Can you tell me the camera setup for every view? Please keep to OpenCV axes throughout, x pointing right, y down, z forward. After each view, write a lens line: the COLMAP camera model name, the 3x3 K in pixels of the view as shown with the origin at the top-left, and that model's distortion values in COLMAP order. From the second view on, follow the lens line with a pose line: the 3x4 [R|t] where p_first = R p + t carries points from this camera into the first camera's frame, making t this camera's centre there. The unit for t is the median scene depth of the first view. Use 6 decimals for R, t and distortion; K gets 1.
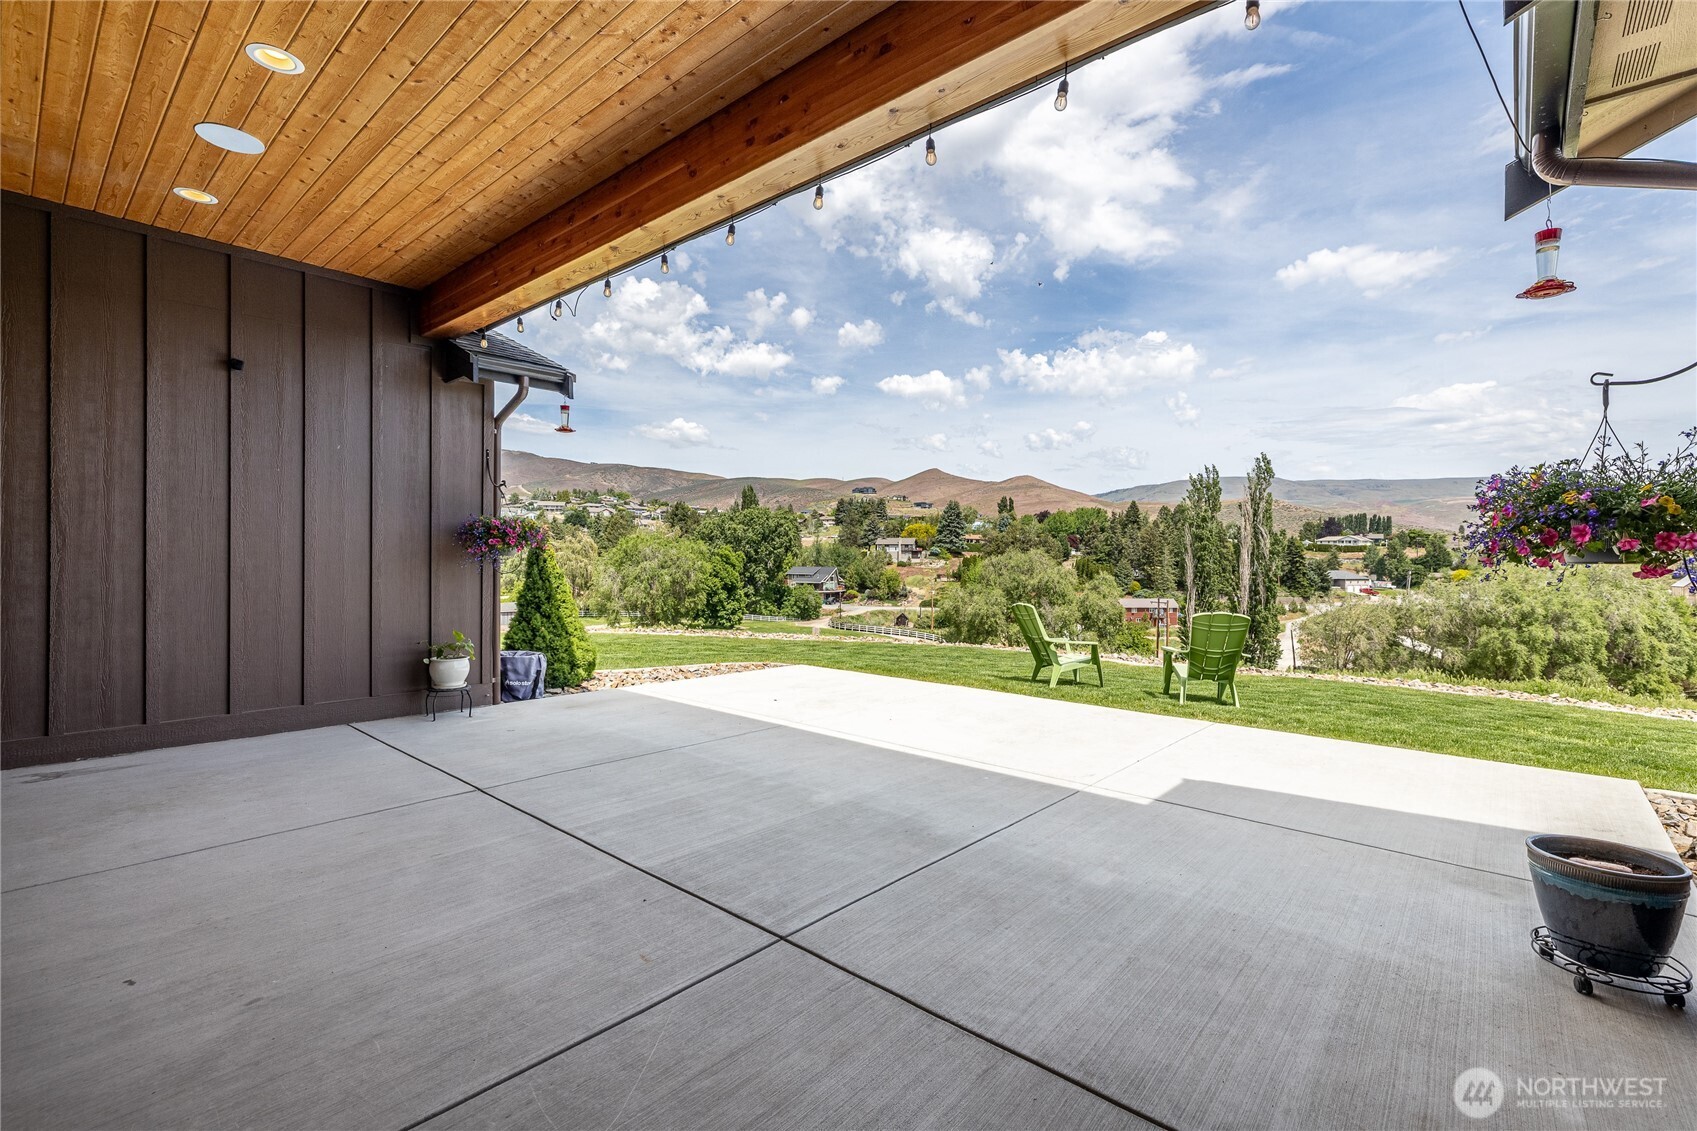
lens RADIAL K [[777.9, 0, 848.5], [0, 777.9, 565.5], [0, 0, 1]] dist [-0.022736, 0.000087]
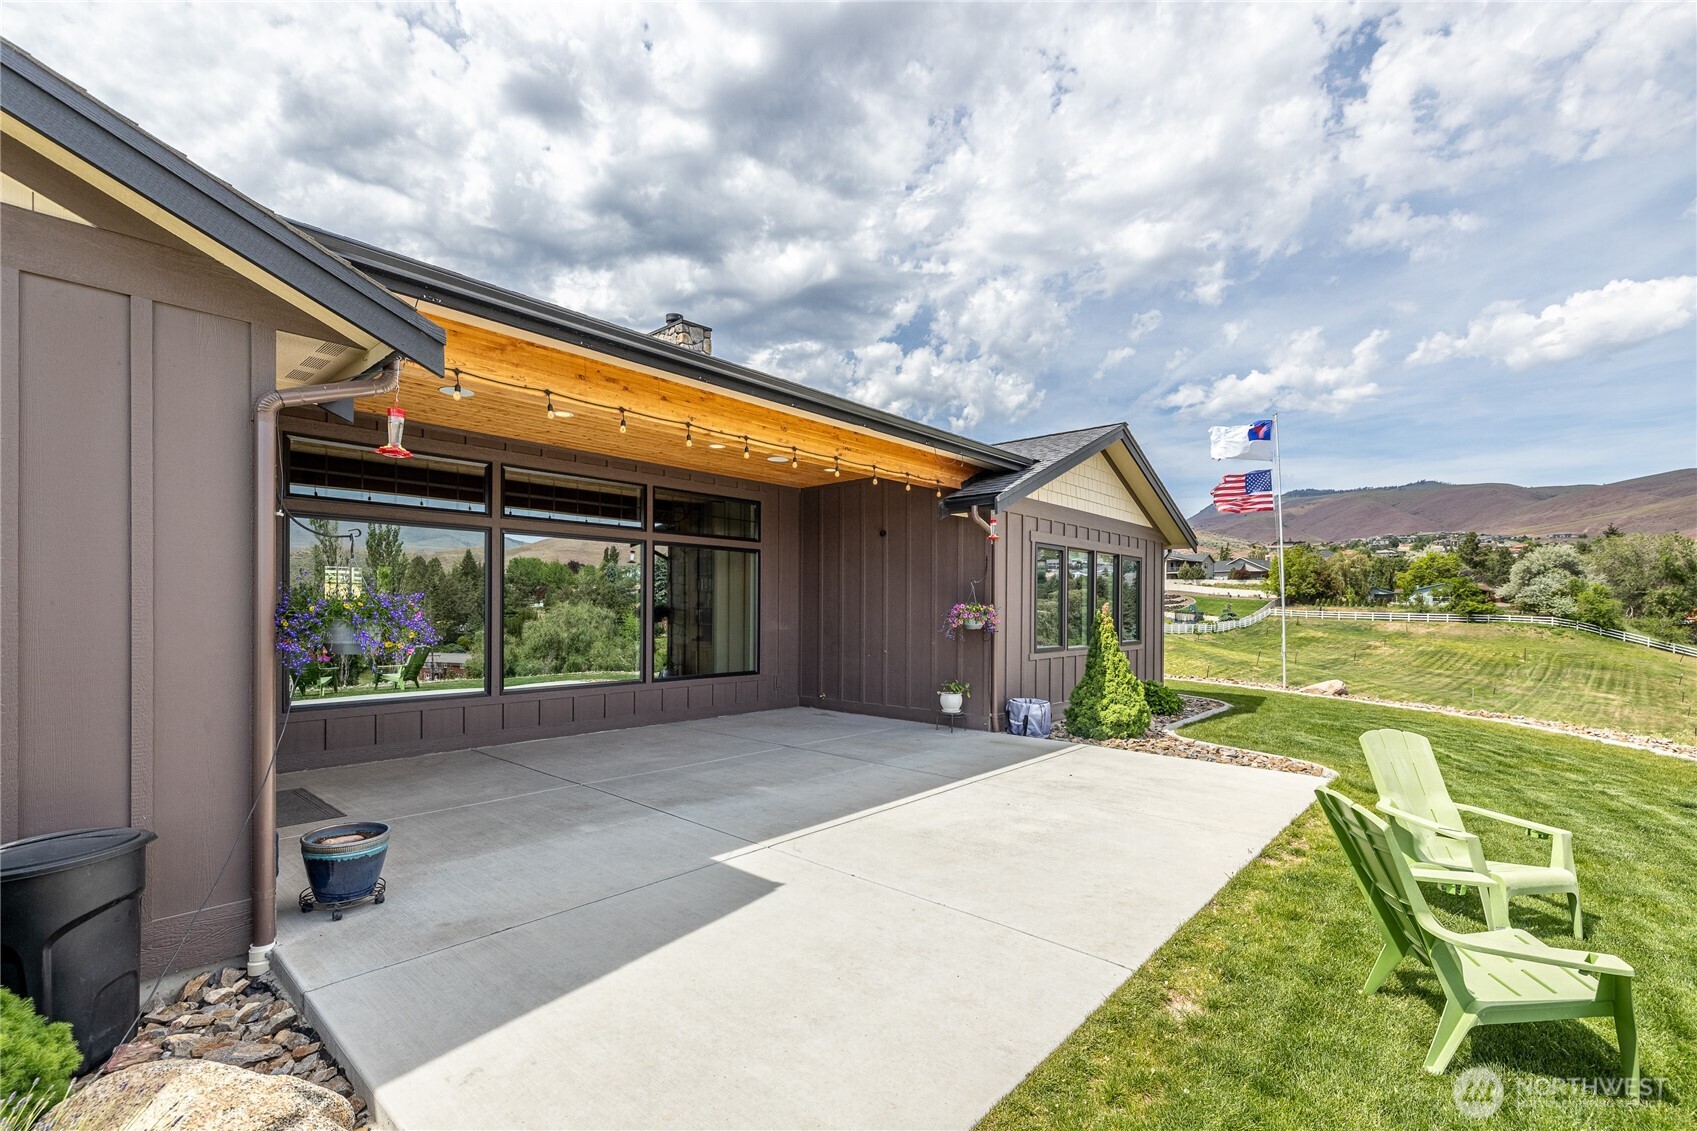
lens RADIAL K [[777.9, 0, 848.5], [0, 777.9, 565.5], [0, 0, 1]] dist [-0.022736, 0.000087]
pose [[-0.039177, -0.062655, -0.997266, 1.470106], [-0.008910, 0.998014, -0.062352, -0.048482], [0.999193, 0.006443, -0.039657, 1.188686]]
